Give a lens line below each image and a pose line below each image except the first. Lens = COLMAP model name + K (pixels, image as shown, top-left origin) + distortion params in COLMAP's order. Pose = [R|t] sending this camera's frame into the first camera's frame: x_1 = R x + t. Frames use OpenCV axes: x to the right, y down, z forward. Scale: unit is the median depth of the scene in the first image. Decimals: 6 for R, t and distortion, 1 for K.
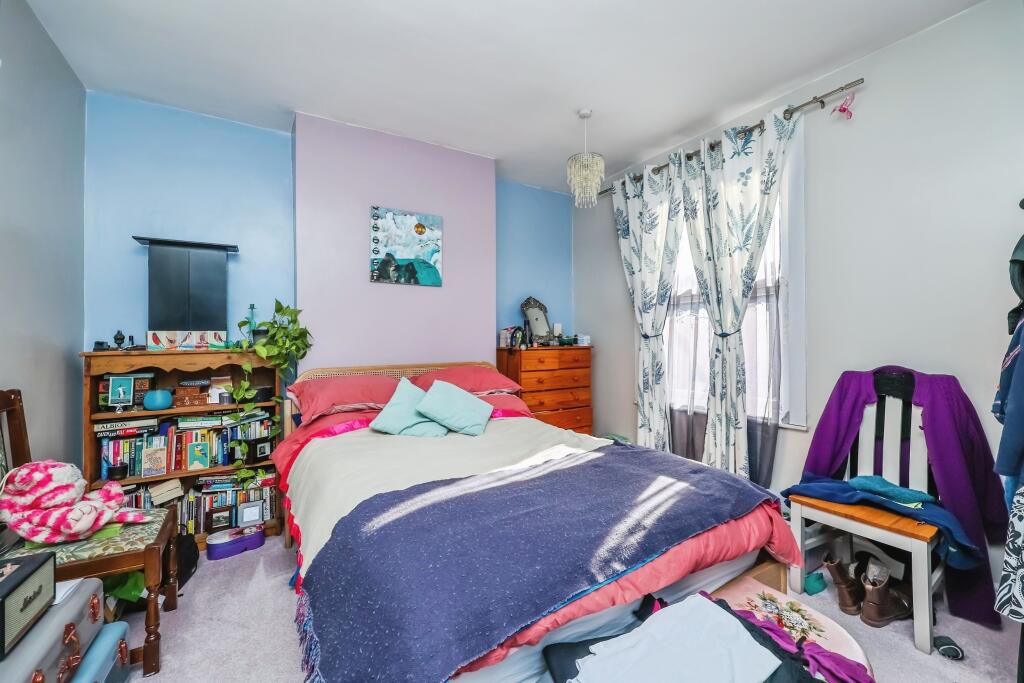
lens RADIAL K [[416.8, 0, 517.5], [0, 416.8, 338.2], [0, 0, 1]] dist [-0.001190, -0.000043]
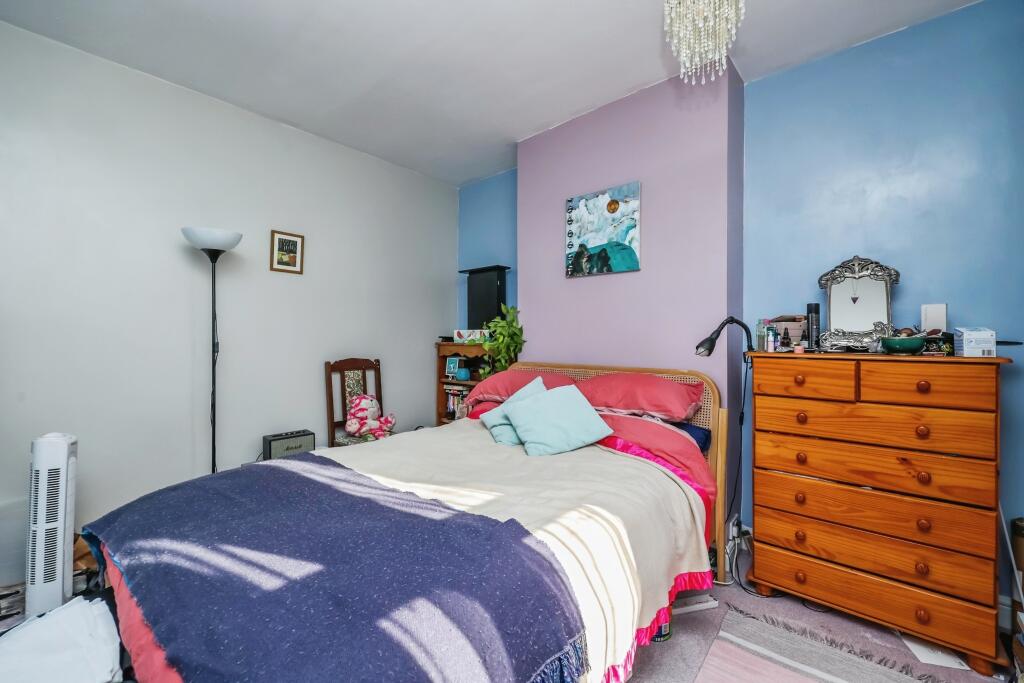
lens RADIAL K [[416.8, 0, 516.2], [0, 416.8, 337.2], [0, 0, 1]] dist [-0.001190, -0.000043]
pose [[0.290998, 0.010322, -0.956668, 0.545800], [-0.001775, 0.999946, 0.010249, -0.005441], [0.956722, -0.001284, 0.291001, 0.594599]]
